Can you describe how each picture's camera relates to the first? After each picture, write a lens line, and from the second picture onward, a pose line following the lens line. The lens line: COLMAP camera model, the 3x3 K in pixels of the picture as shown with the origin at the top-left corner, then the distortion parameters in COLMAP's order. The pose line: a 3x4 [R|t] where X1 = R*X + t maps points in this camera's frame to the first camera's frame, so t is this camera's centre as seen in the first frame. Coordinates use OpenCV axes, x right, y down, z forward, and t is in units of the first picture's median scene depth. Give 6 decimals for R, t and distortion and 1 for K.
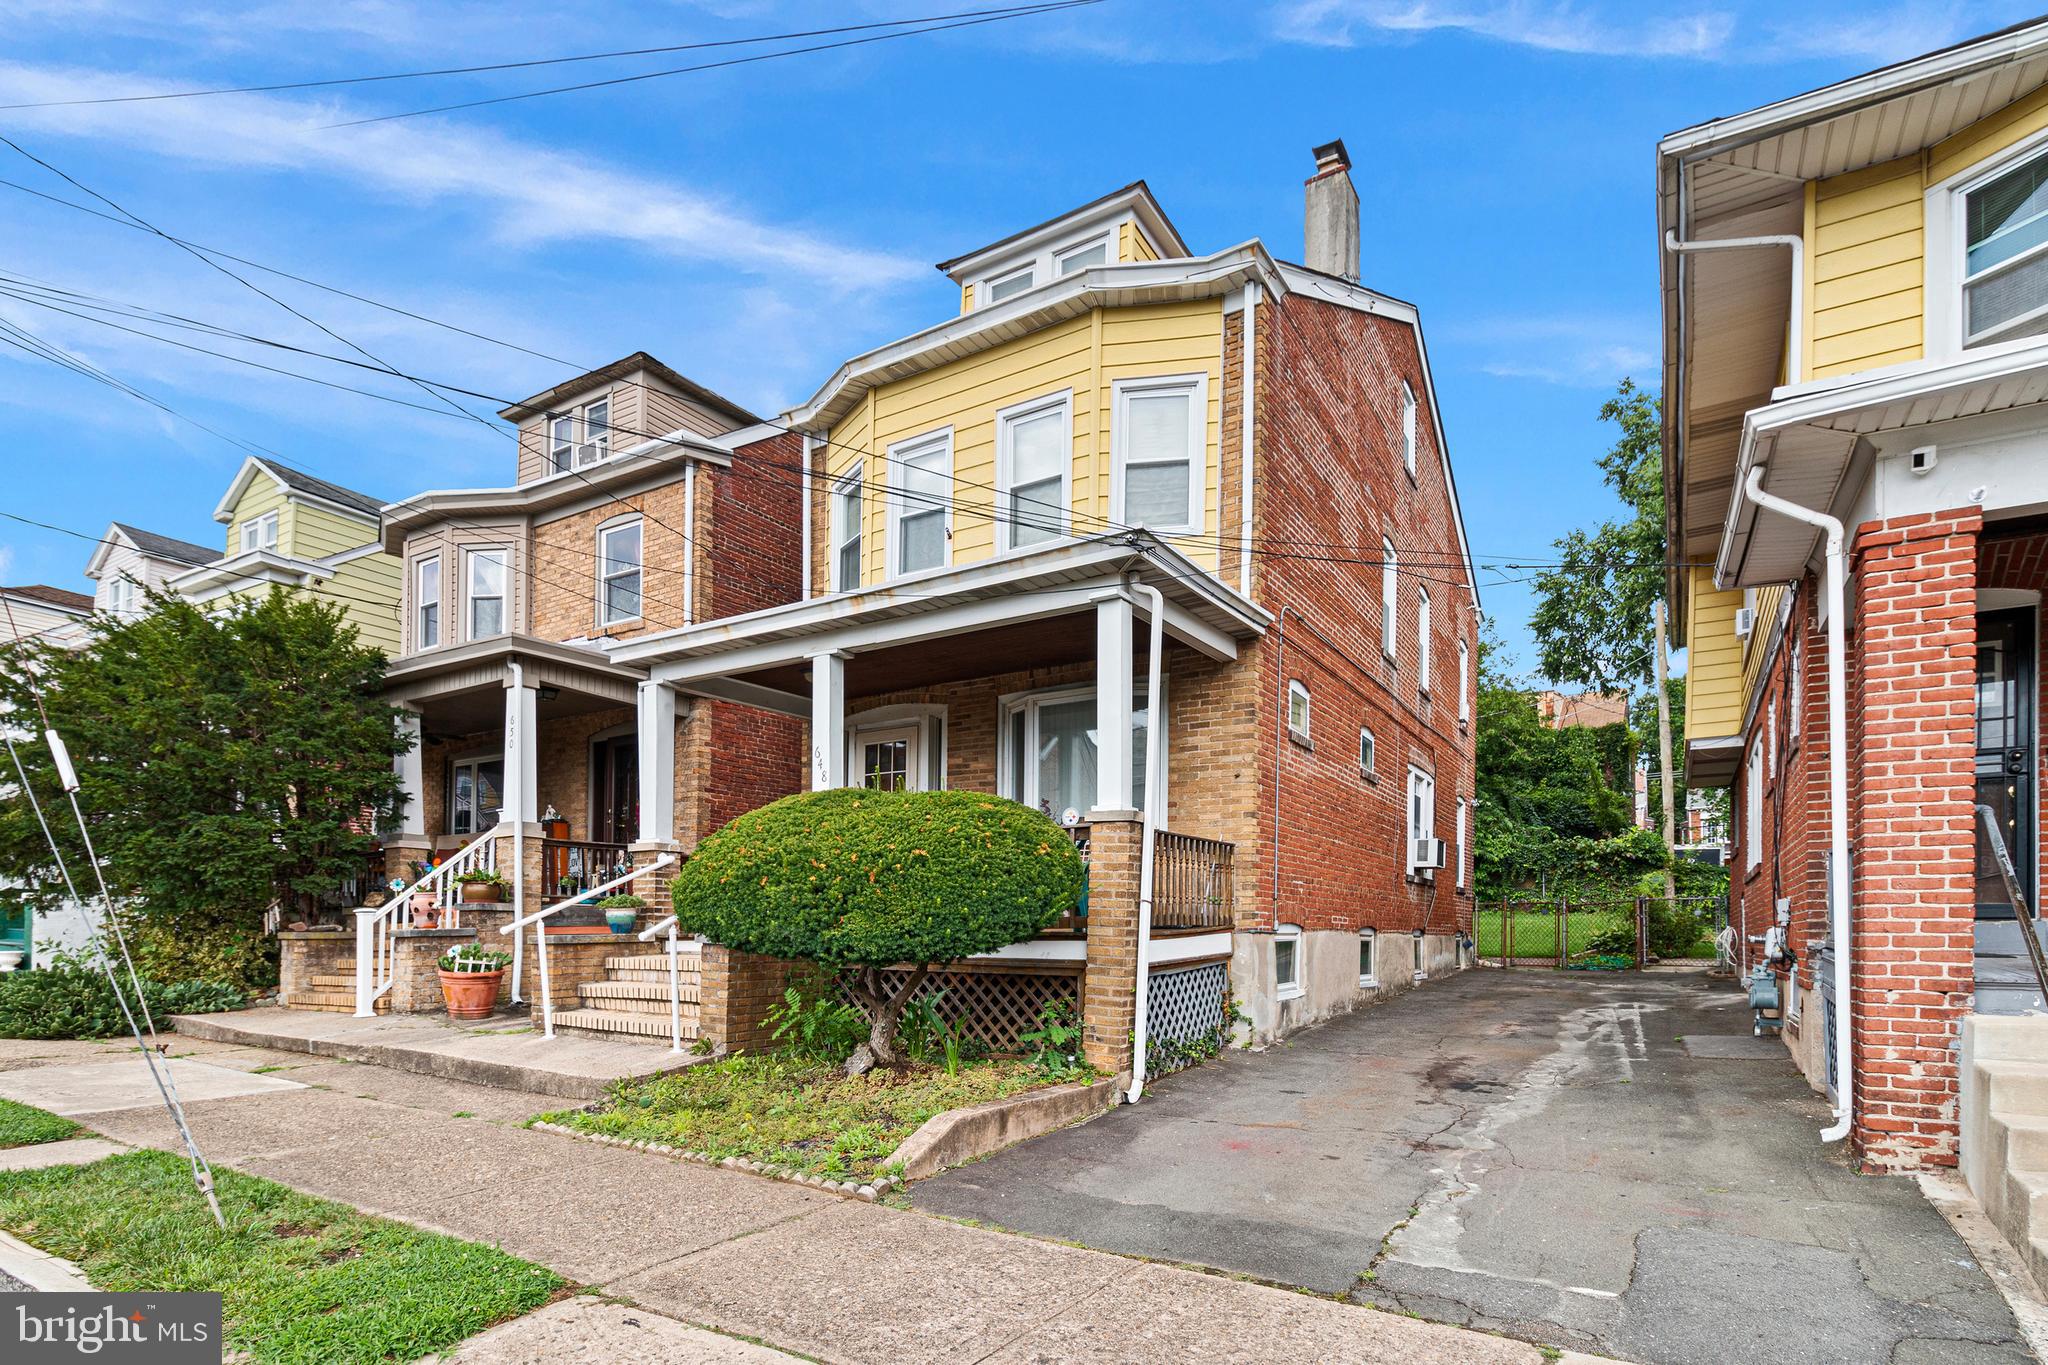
lens RADIAL K [[991.0, 0, 1034.0], [0, 991.0, 606.5], [0, 0, 1]] dist [-0.001275, 0.000417]
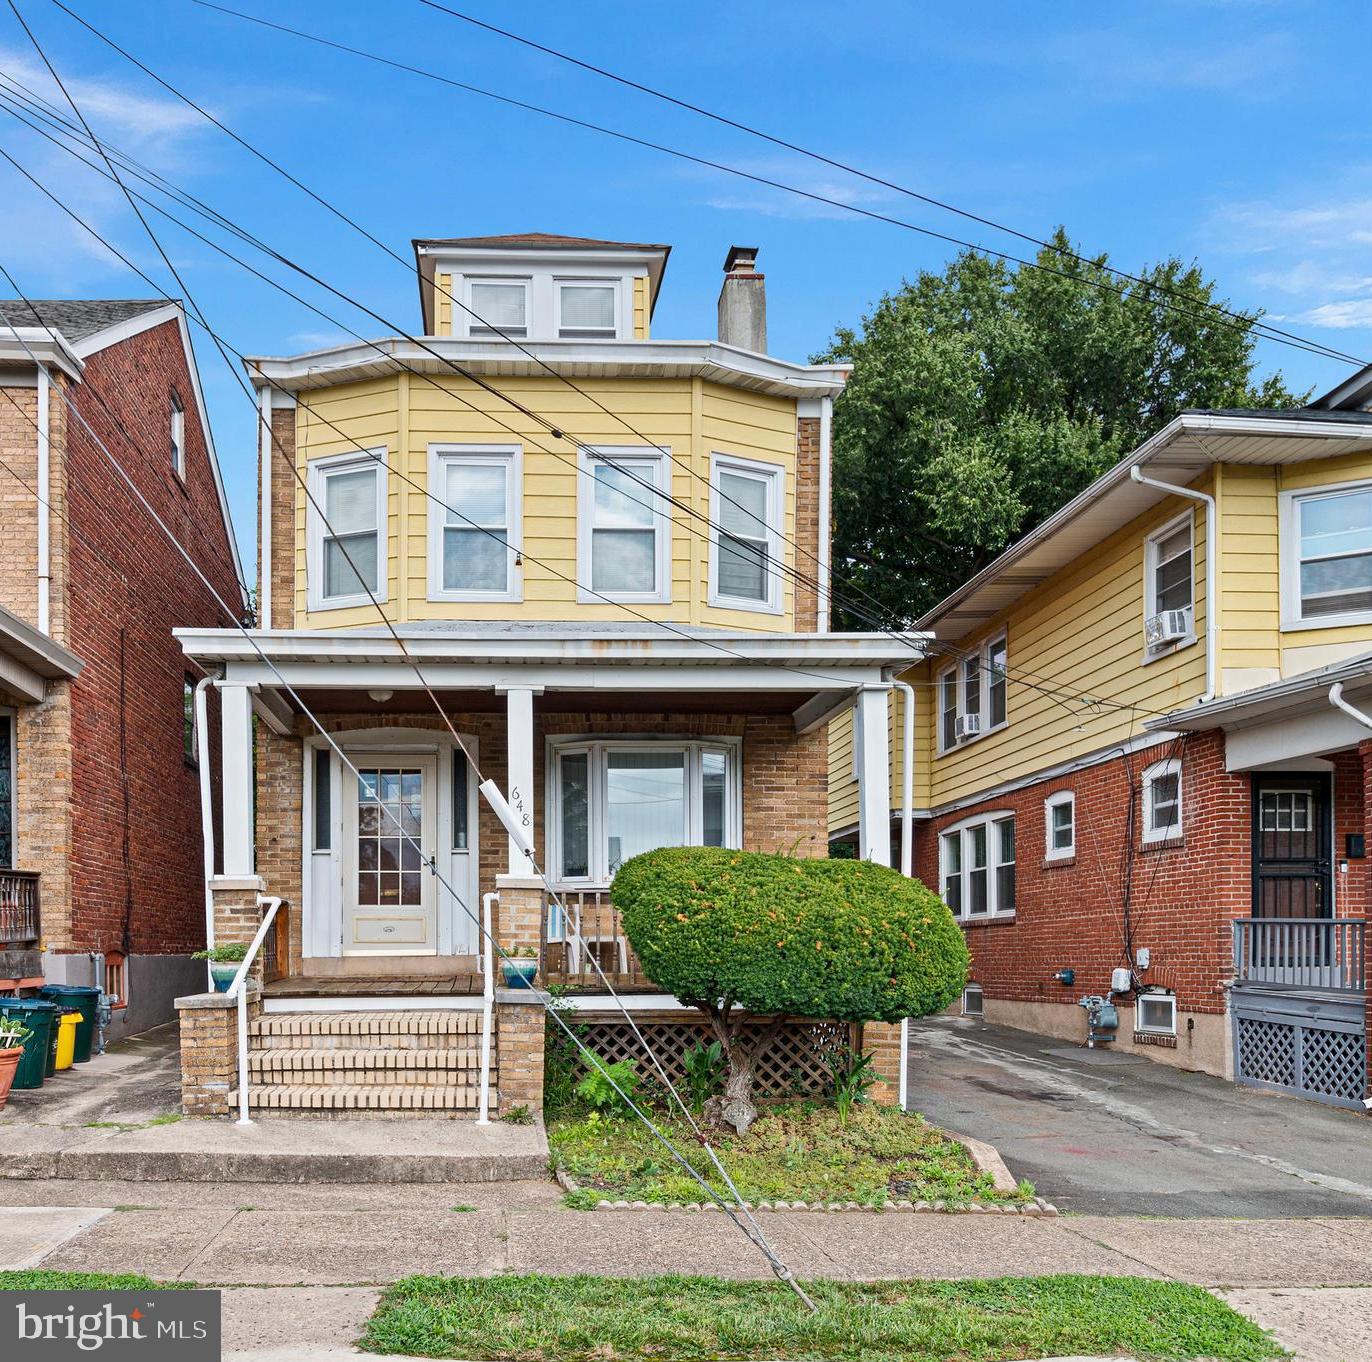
lens RADIAL K [[1118.4, 0, 527.1], [0, 1118.4, 571.6], [0, 0, 1]] dist [-0.001725, 0.002468]
pose [[0.834754, 0.172444, 0.522923, -0.755880], [-0.164172, 0.984445, -0.062567, 0.005191], [-0.525579, -0.033621, 0.850080, 0.094620]]
